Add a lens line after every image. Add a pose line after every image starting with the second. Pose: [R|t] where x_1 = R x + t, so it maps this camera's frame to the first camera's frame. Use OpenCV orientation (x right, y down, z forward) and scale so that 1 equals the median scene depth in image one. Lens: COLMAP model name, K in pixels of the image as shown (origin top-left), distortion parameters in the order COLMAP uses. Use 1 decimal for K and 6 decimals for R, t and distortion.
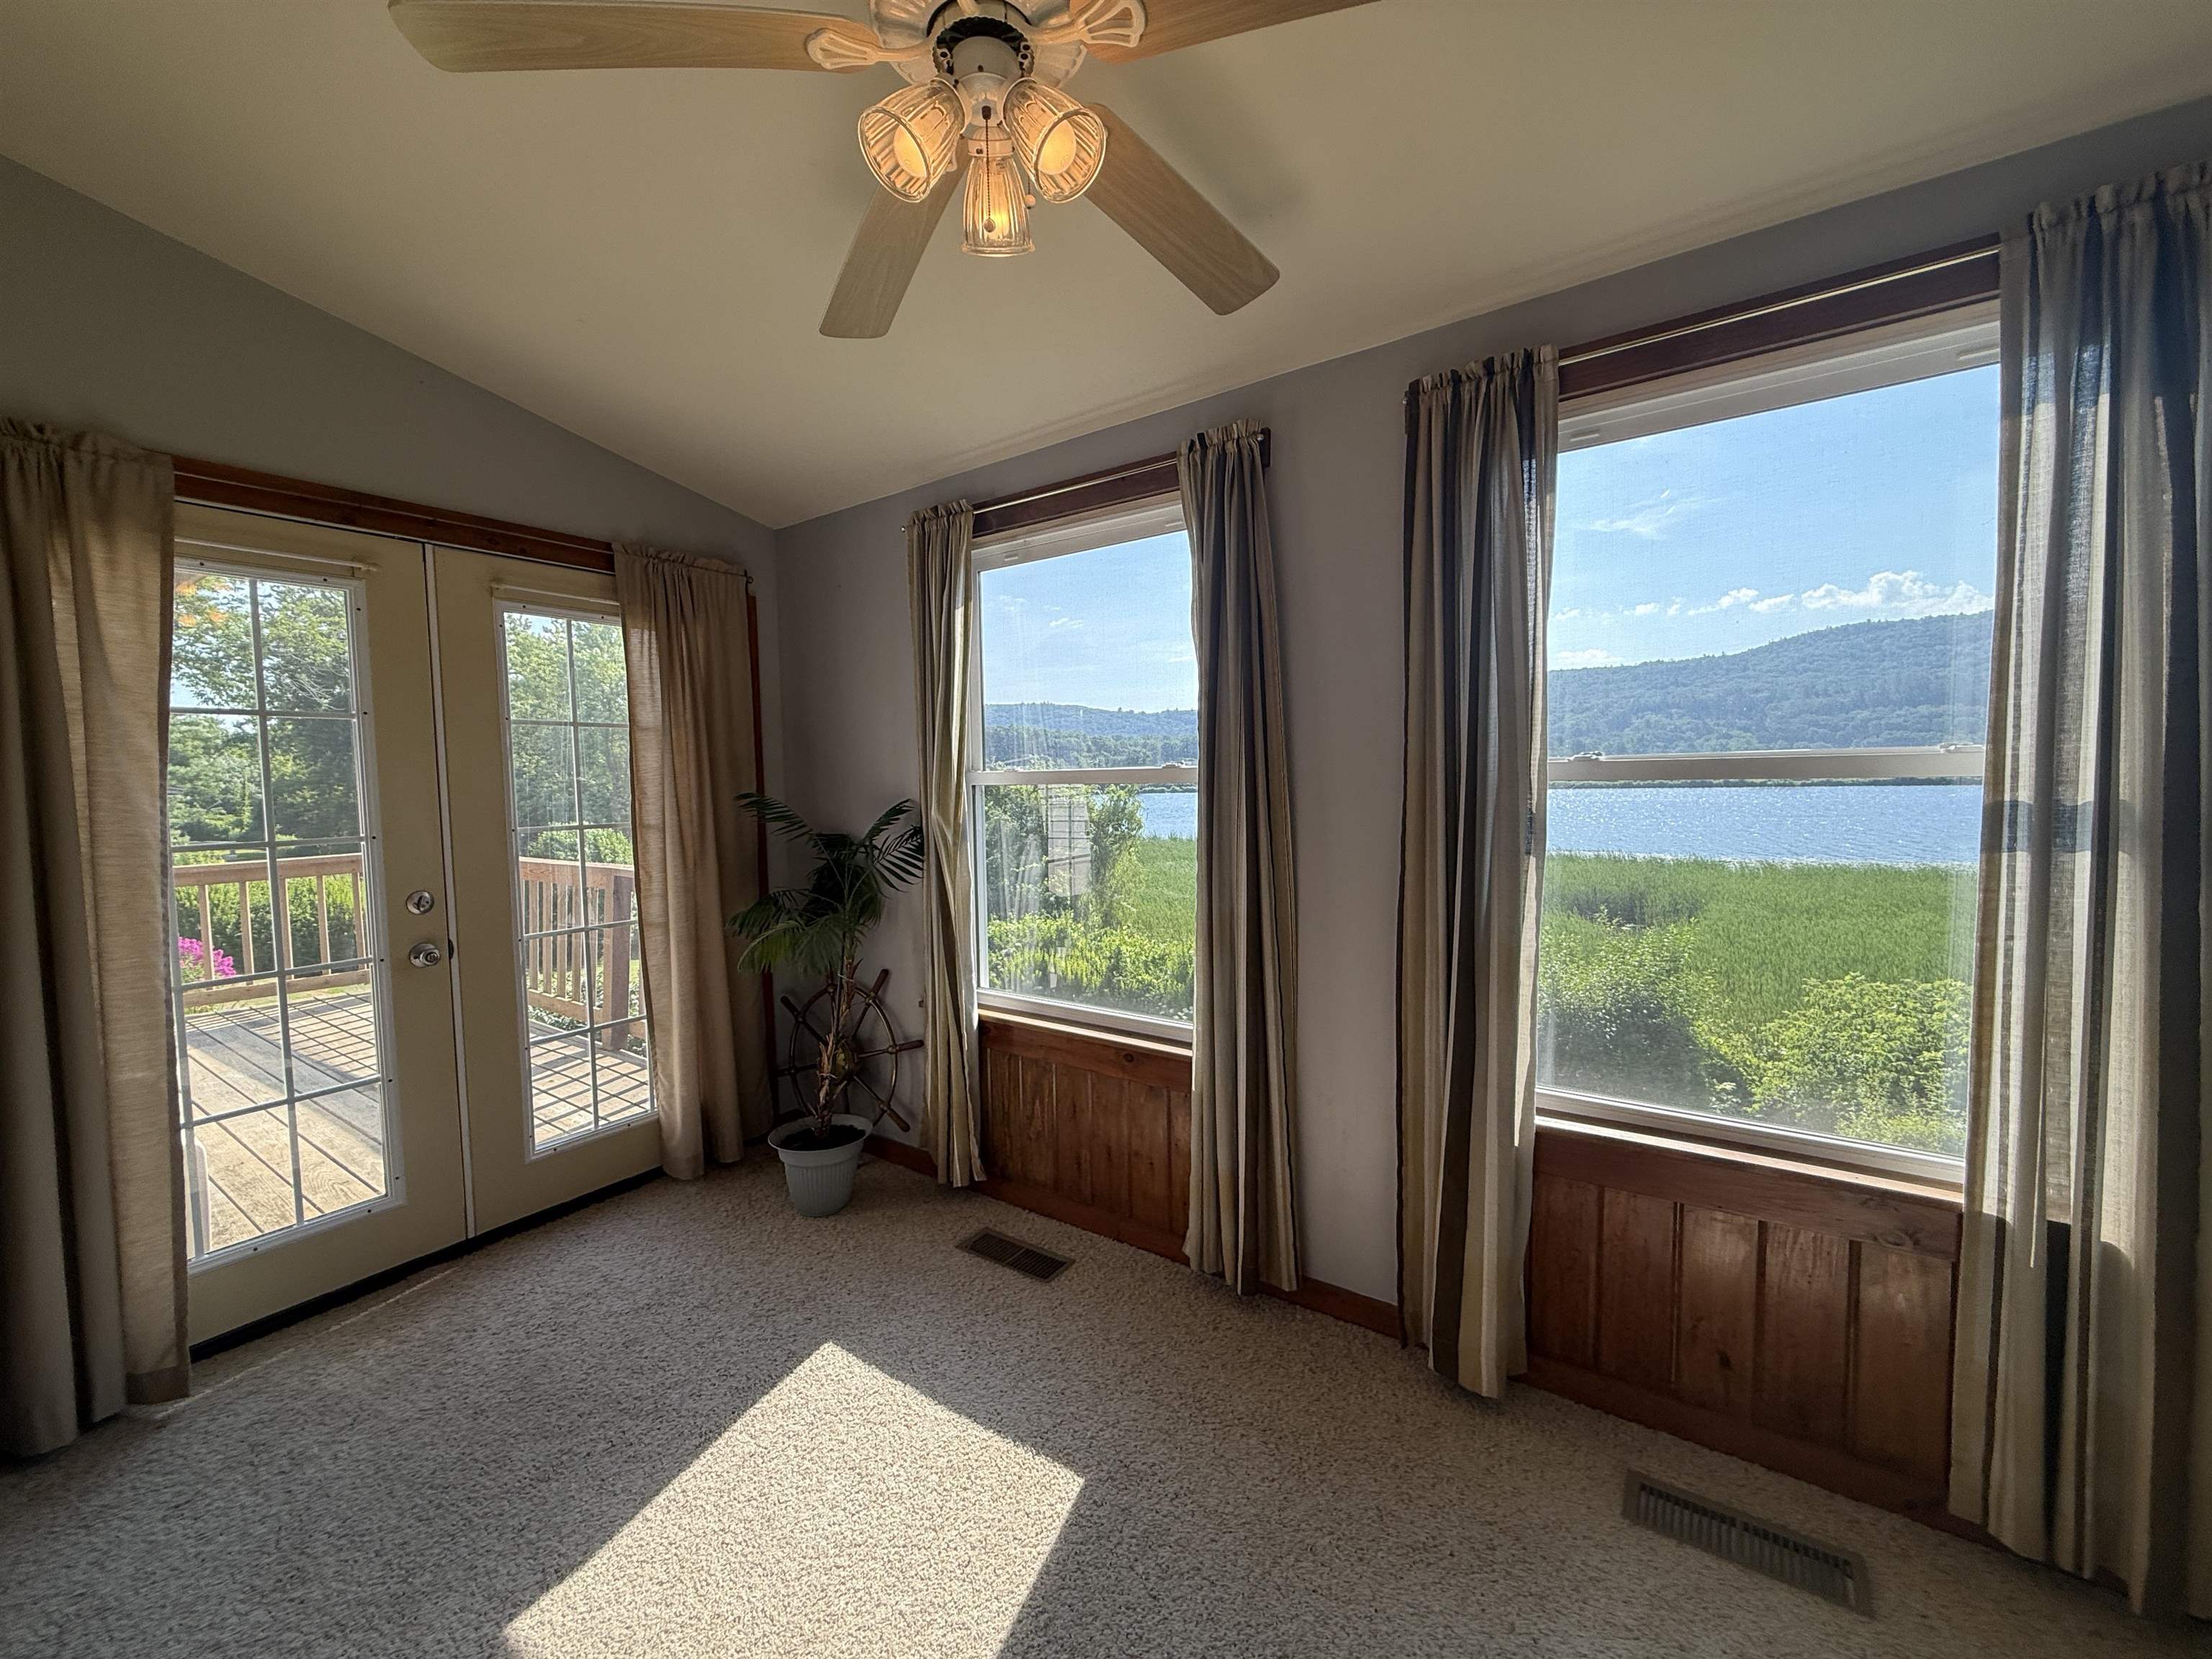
lens RADIAL K [[884.7, 0, 1106.0], [0, 884.7, 829.5], [0, 0, 1]] dist [0.000513, 0.000449]
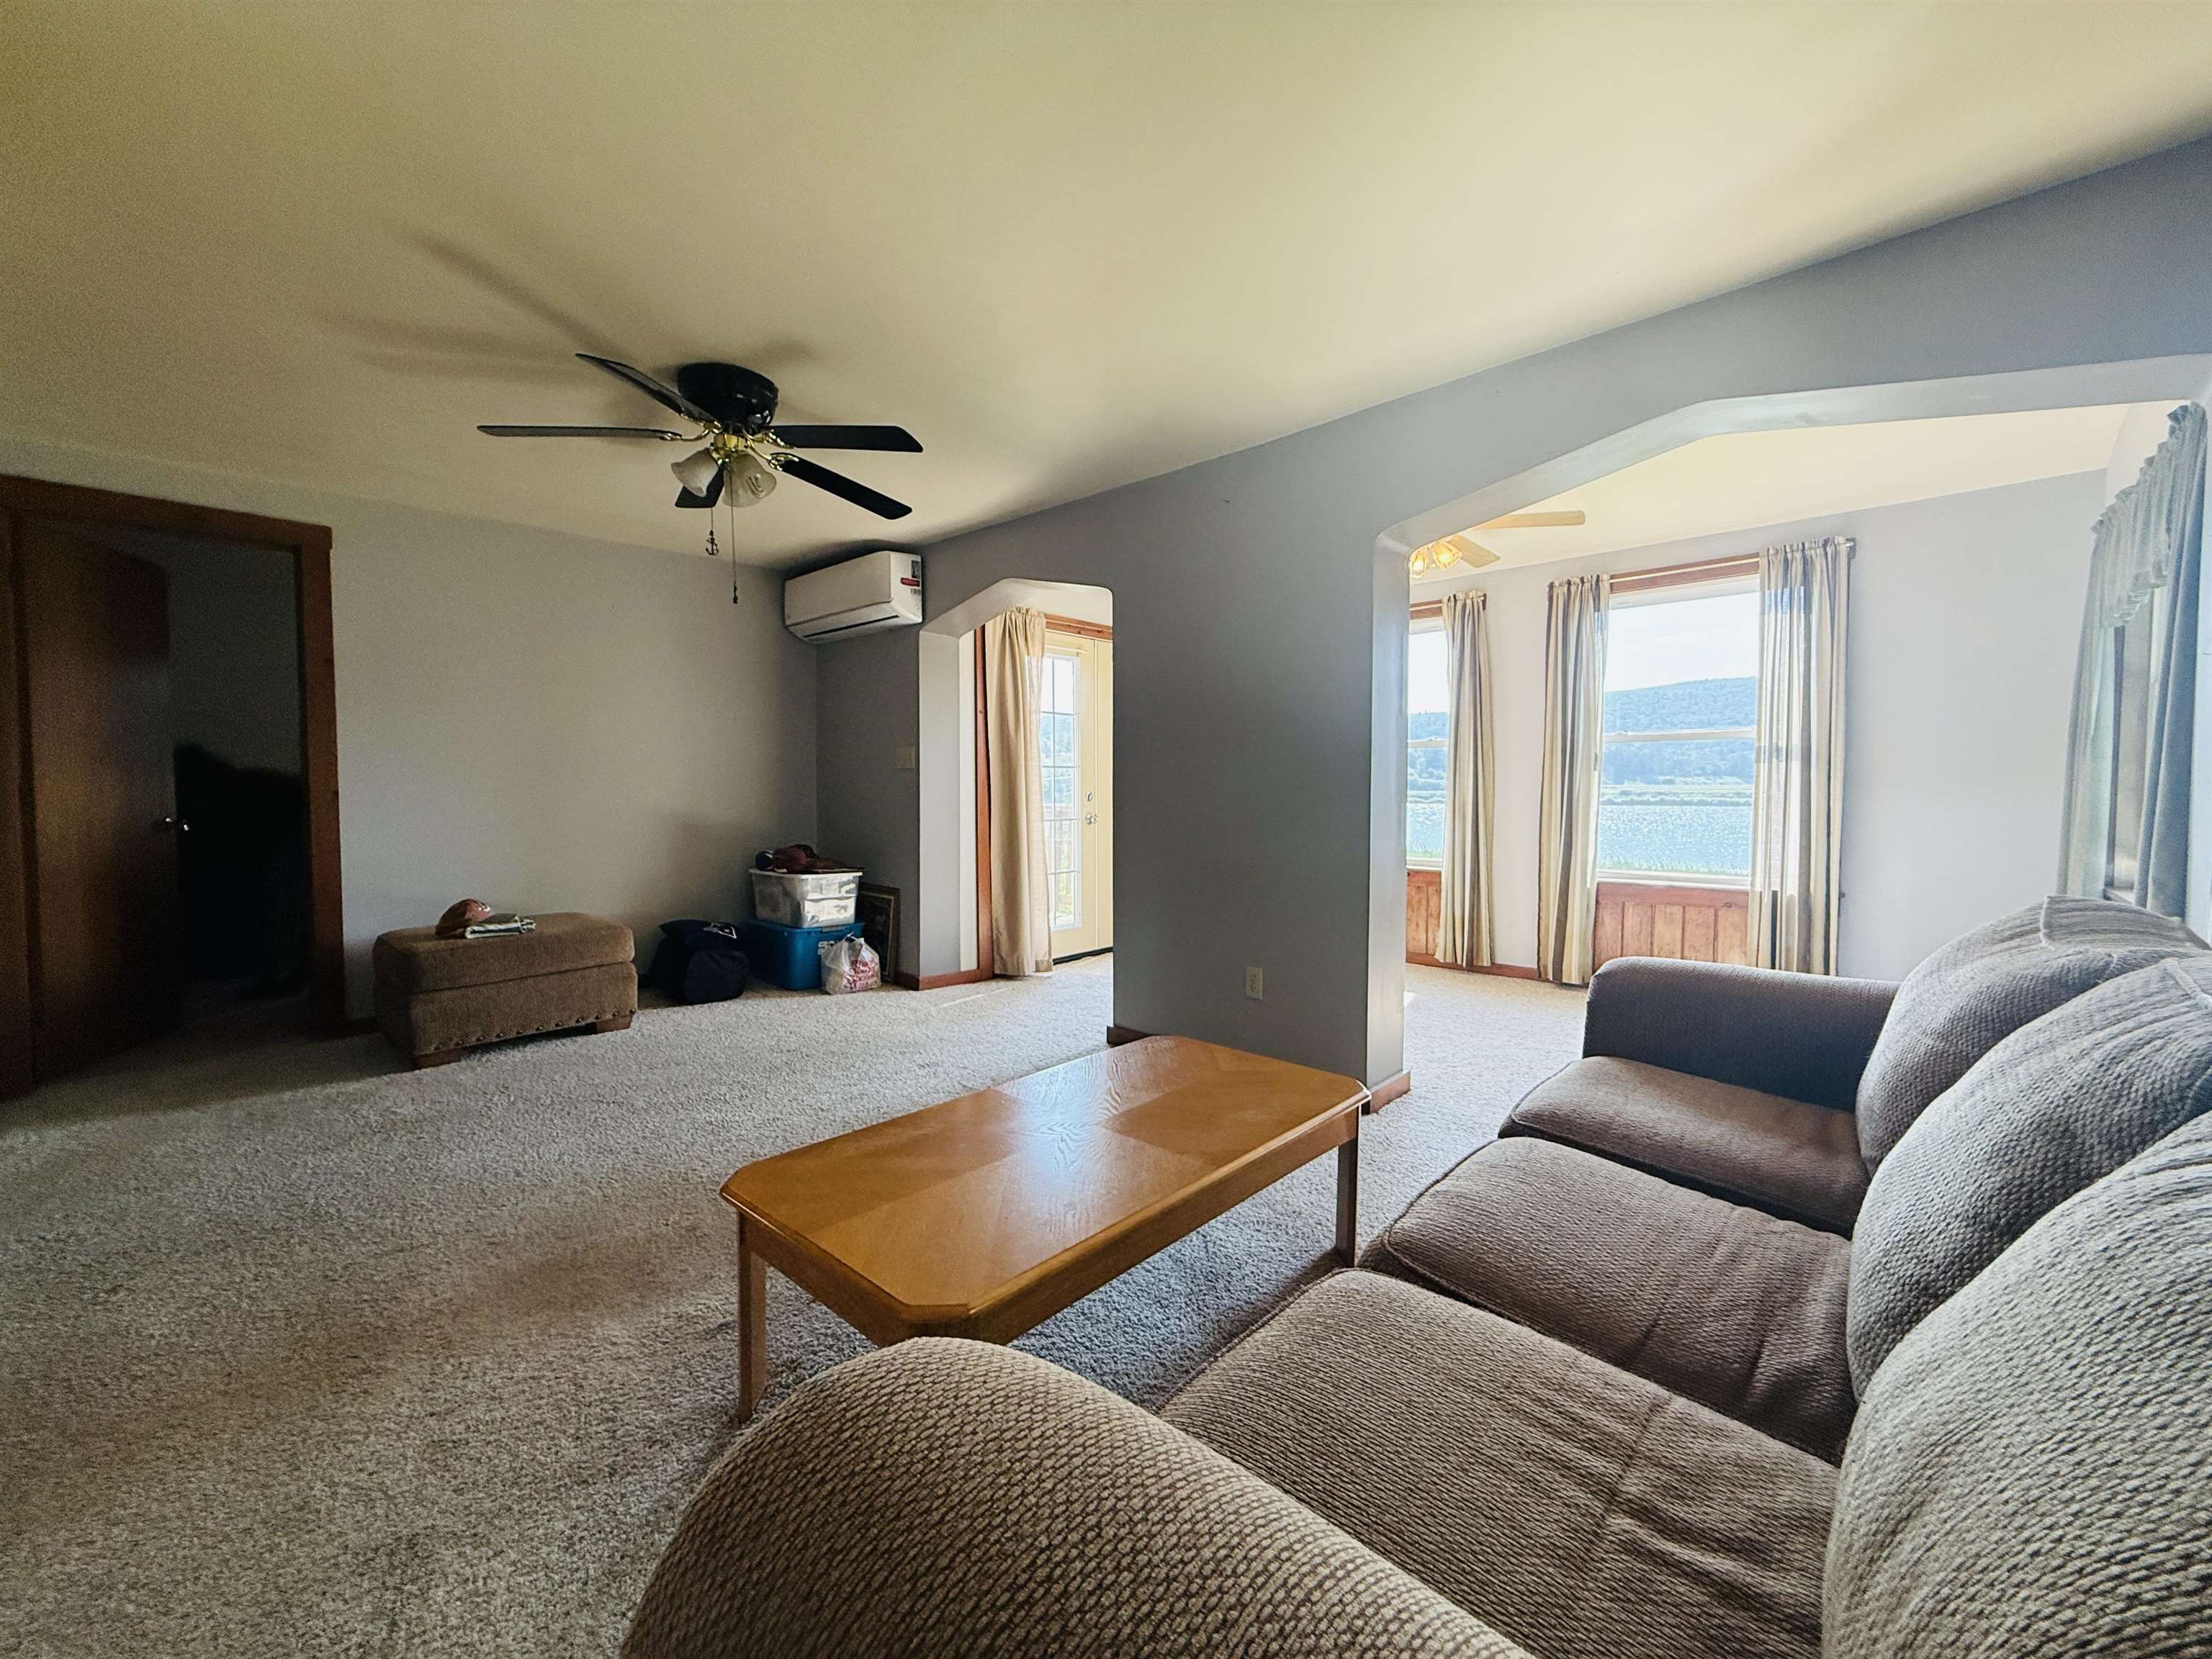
lens RADIAL K [[886.7, 0, 1106.0], [0, 886.7, 829.5], [0, 0, 1]] dist [0.001649, 0.000081]
pose [[0.990786, 0.022241, -0.133596, -0.538392], [-0.023390, 0.999702, -0.007034, 0.234158], [0.133400, 0.010094, 0.991011, -1.615855]]
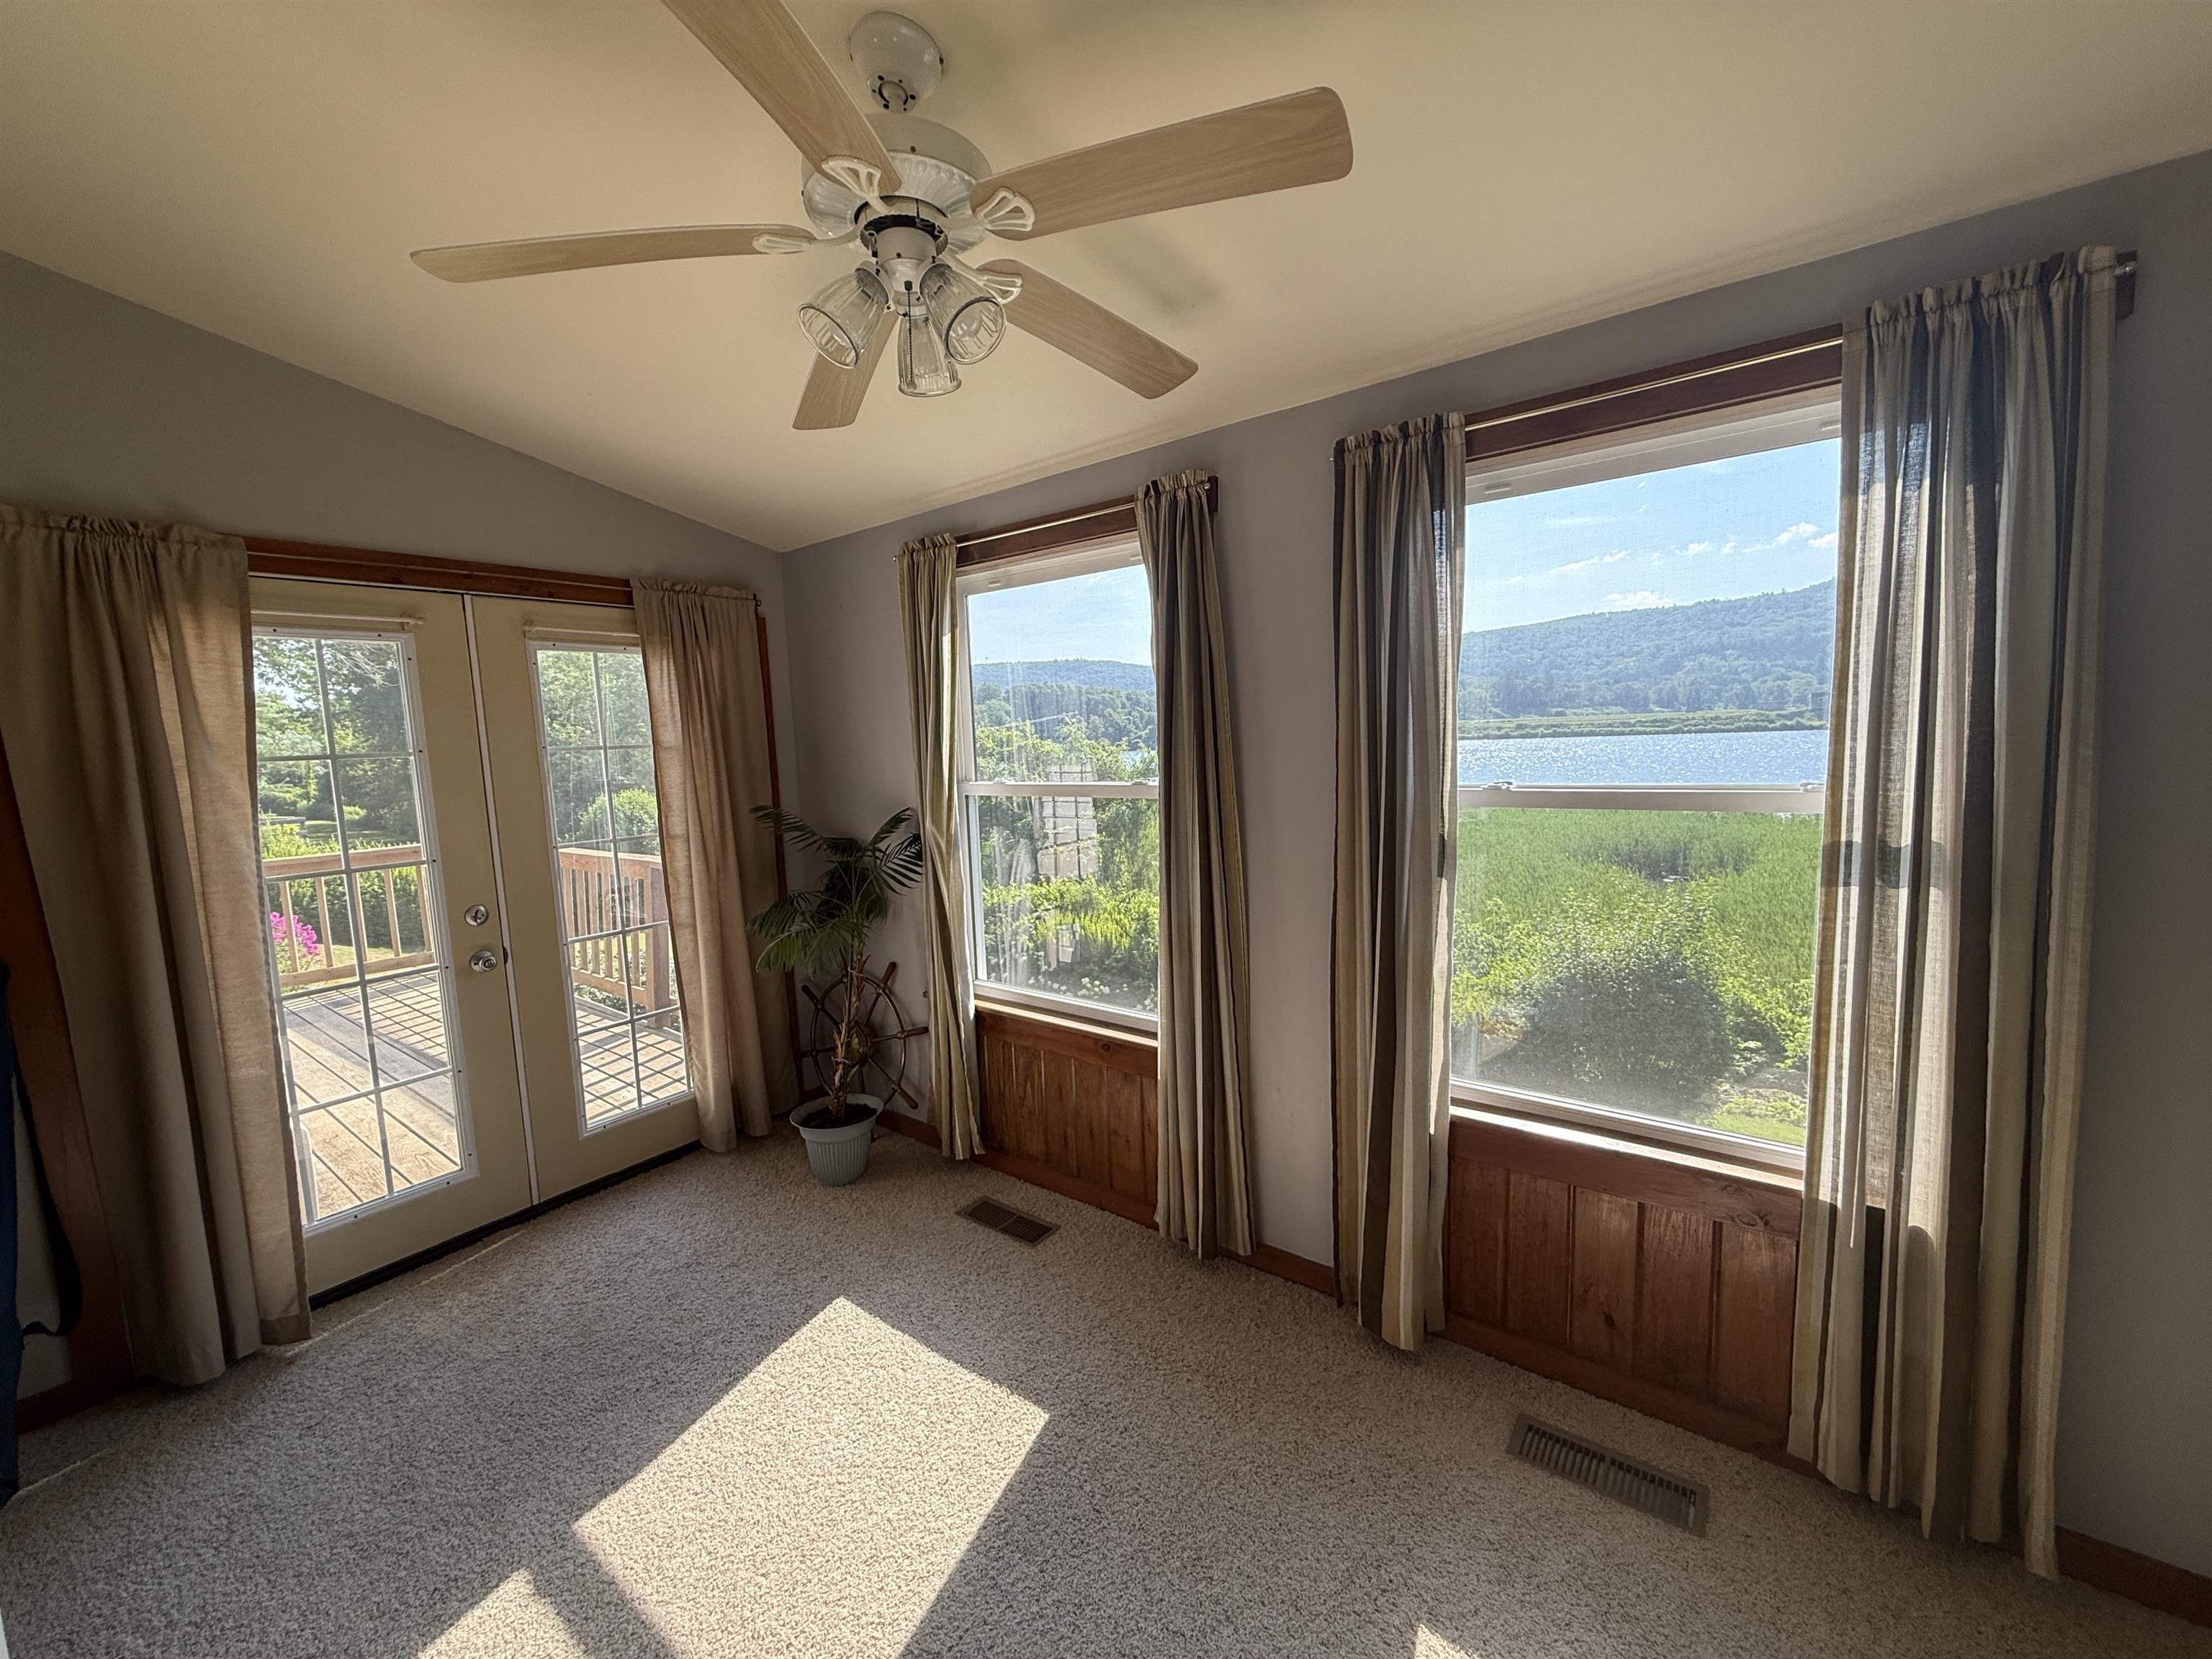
lens RADIAL K [[886.7, 0, 1106.0], [0, 886.7, 829.5], [0, 0, 1]] dist [0.001649, 0.000081]
pose [[0.998978, -0.015594, -0.042432, 0.099580], [0.017717, 0.998586, 0.050127, -0.088854], [0.041590, -0.050828, 0.997841, -0.117908]]
